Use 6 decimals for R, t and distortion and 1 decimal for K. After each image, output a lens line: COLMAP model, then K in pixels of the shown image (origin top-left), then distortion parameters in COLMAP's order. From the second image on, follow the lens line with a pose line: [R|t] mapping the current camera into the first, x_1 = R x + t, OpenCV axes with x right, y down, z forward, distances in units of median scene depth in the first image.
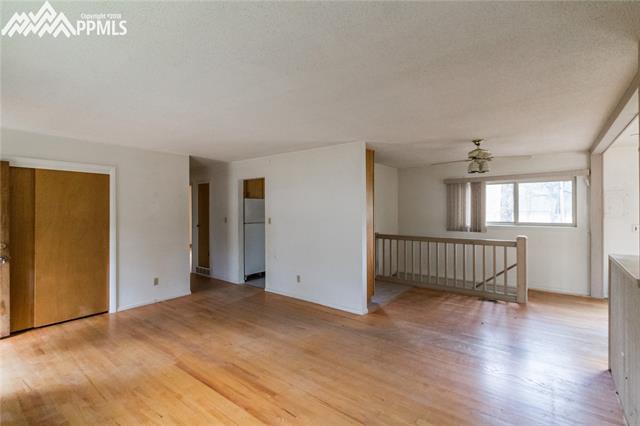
lens RADIAL K [[289.3, 0, 320.0], [0, 289.3, 213.0], [0, 0, 1]] dist [-0.000675, -0.000121]
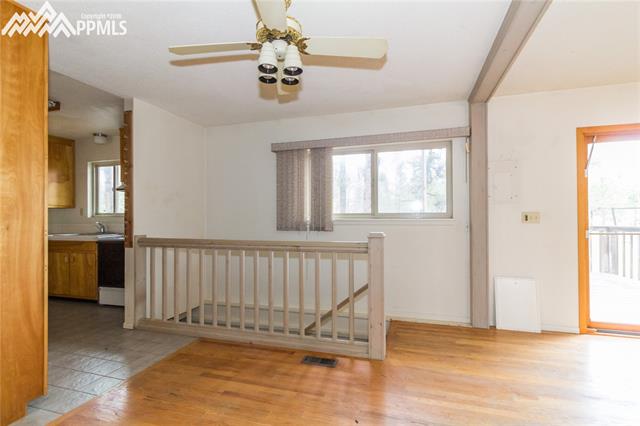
lens RADIAL K [[306.7, 0, 320.0], [0, 306.7, 213.0], [0, 0, 1]] dist [0.001208, 0.000058]
pose [[0.941365, -0.001337, 0.337387, 0.339139], [0.005300, 0.999927, -0.010827, 0.037423], [-0.337348, 0.011981, 0.941304, 0.410381]]
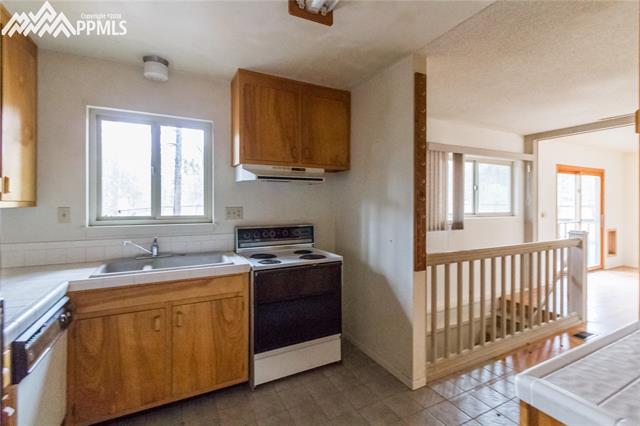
lens RADIAL K [[301.2, 0, 320.6], [0, 301.2, 205.7], [0, 0, 1]] dist [-0.000775, -0.000103]
pose [[0.427500, -0.000250, 0.904015, -0.219817], [0.006484, 0.999975, -0.002790, 0.012119], [-0.903992, 0.007054, 0.427491, 1.026756]]
